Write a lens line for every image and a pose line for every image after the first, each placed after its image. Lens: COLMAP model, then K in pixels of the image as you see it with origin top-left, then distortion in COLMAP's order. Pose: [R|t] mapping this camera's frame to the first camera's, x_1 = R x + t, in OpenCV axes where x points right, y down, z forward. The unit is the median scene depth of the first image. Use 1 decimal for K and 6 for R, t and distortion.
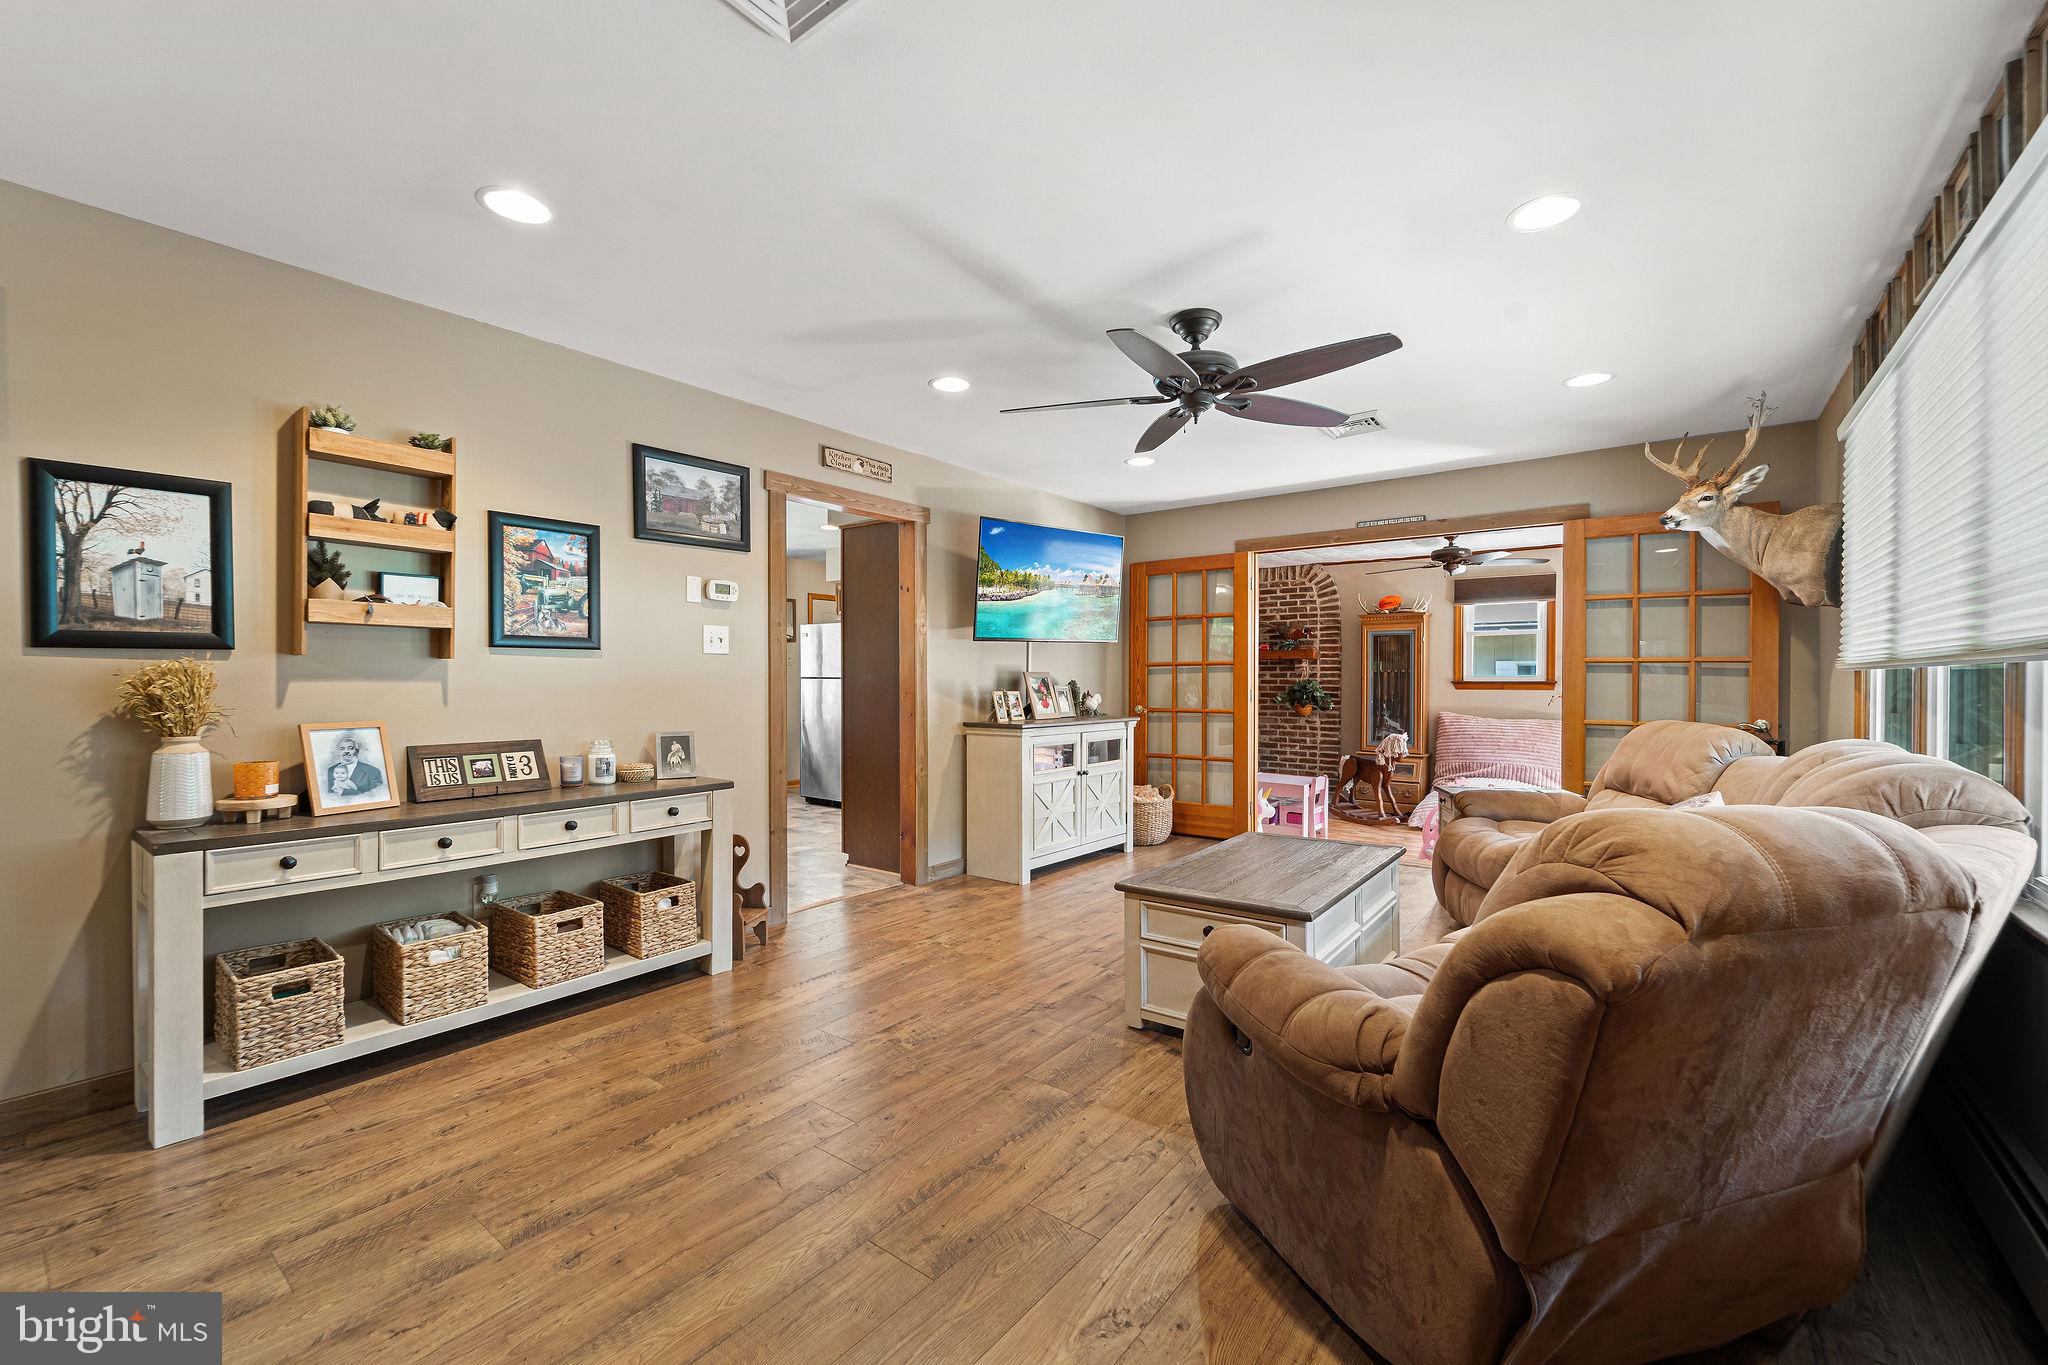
lens RADIAL K [[821.1, 0, 1032.7], [0, 821.1, 685.1], [0, 0, 1]] dist [-0.000256, -0.000024]
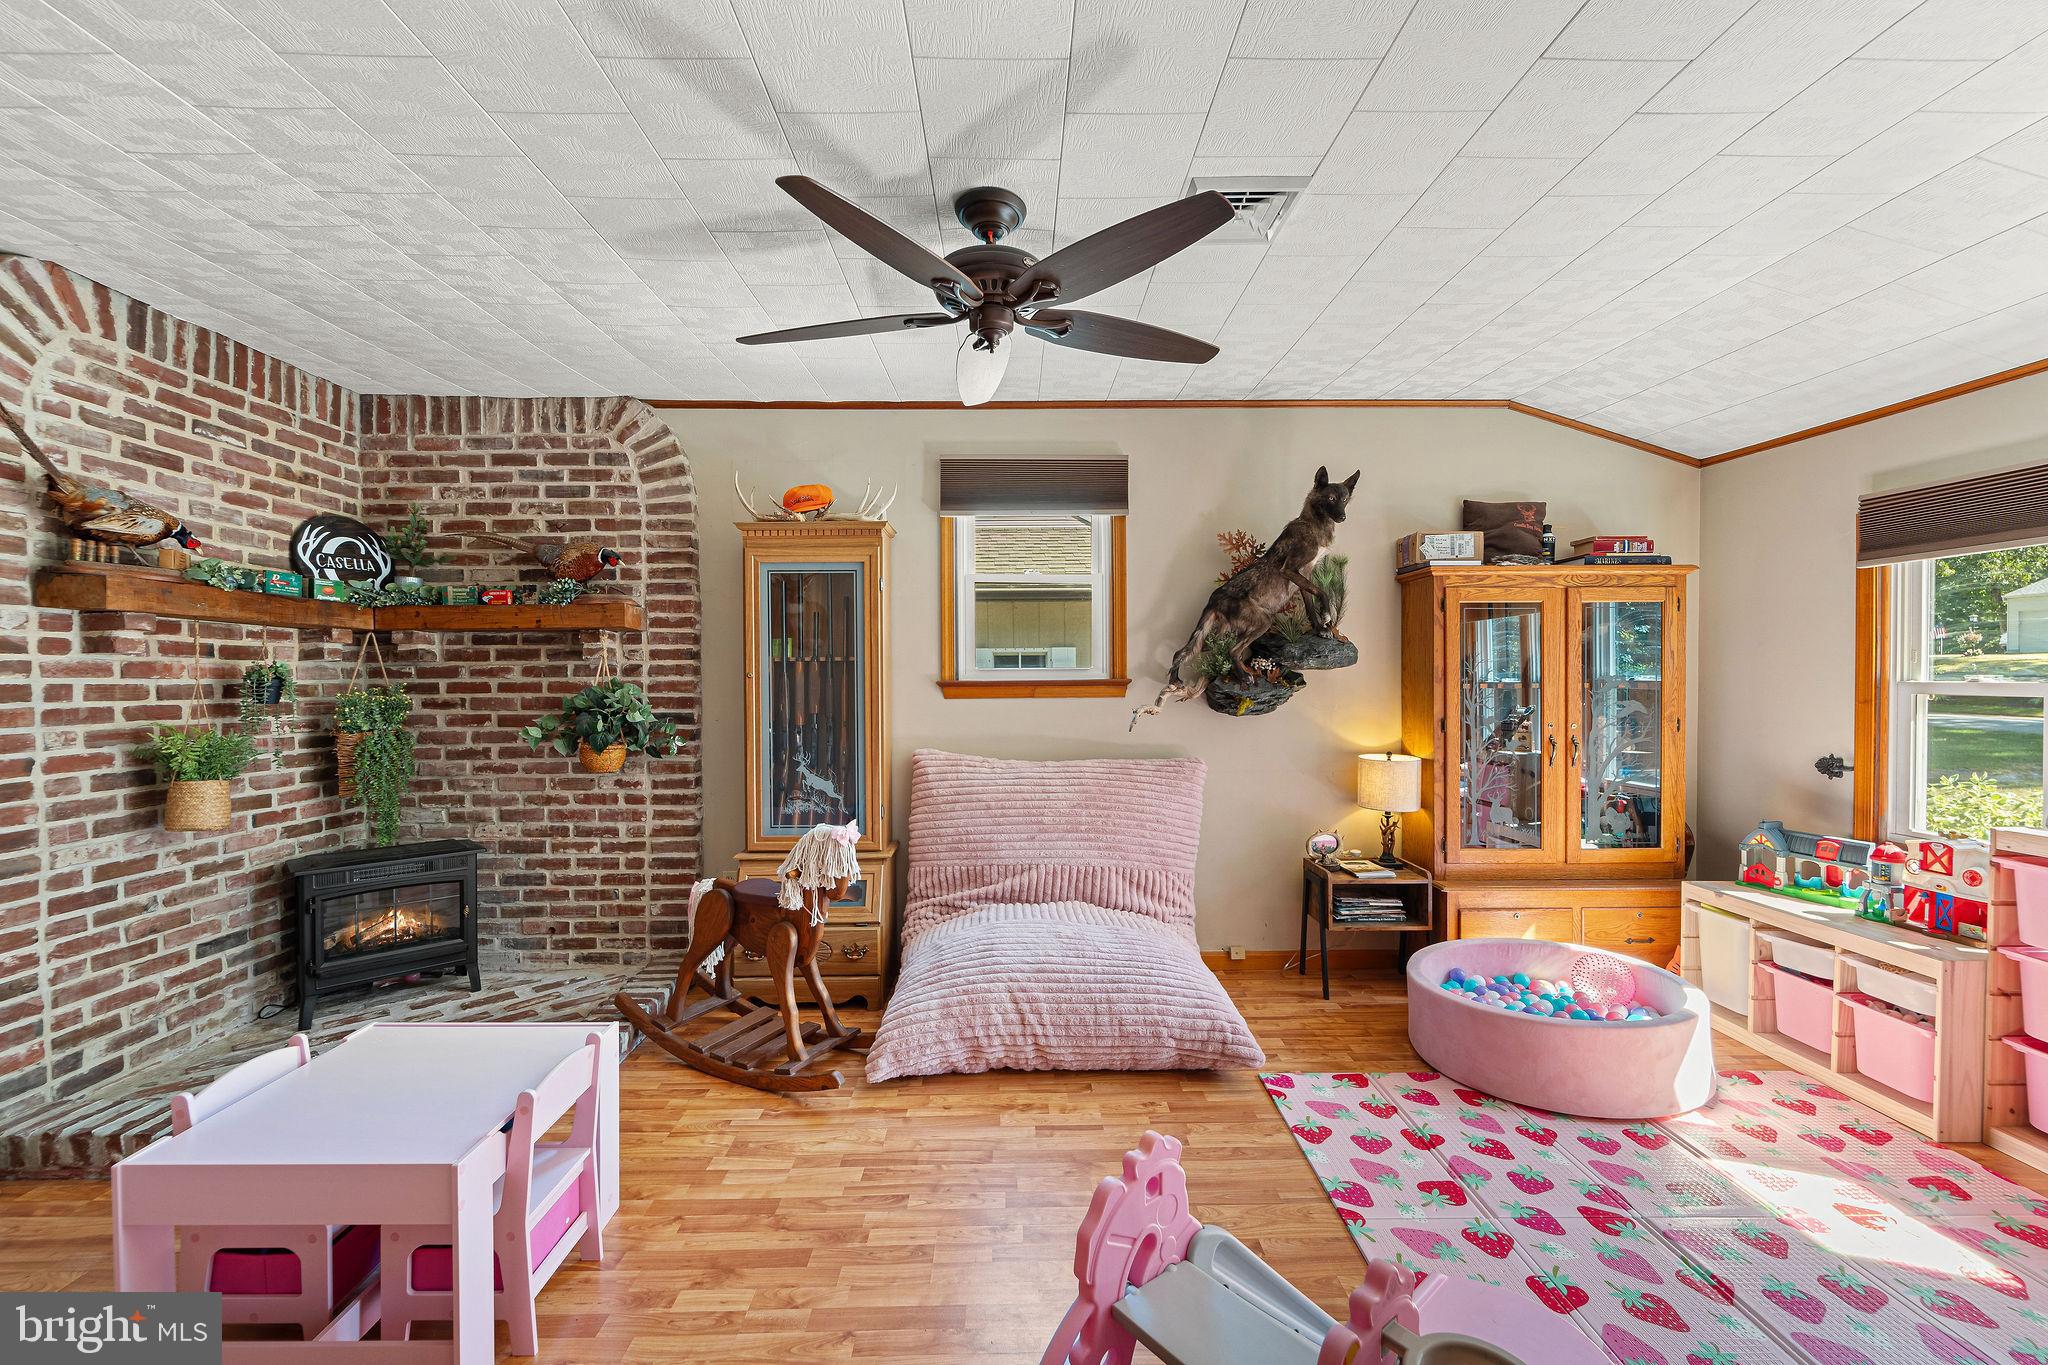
lens RADIAL K [[821.1, 0, 1022.8], [0, 821.1, 685.6], [0, 0, 1]] dist [-0.000256, -0.000024]
pose [[0.783096, -0.013311, 0.621759, 0.263803], [0.011610, 0.999910, 0.006785, -0.005248], [-0.621793, 0.001905, 0.783179, 0.614788]]
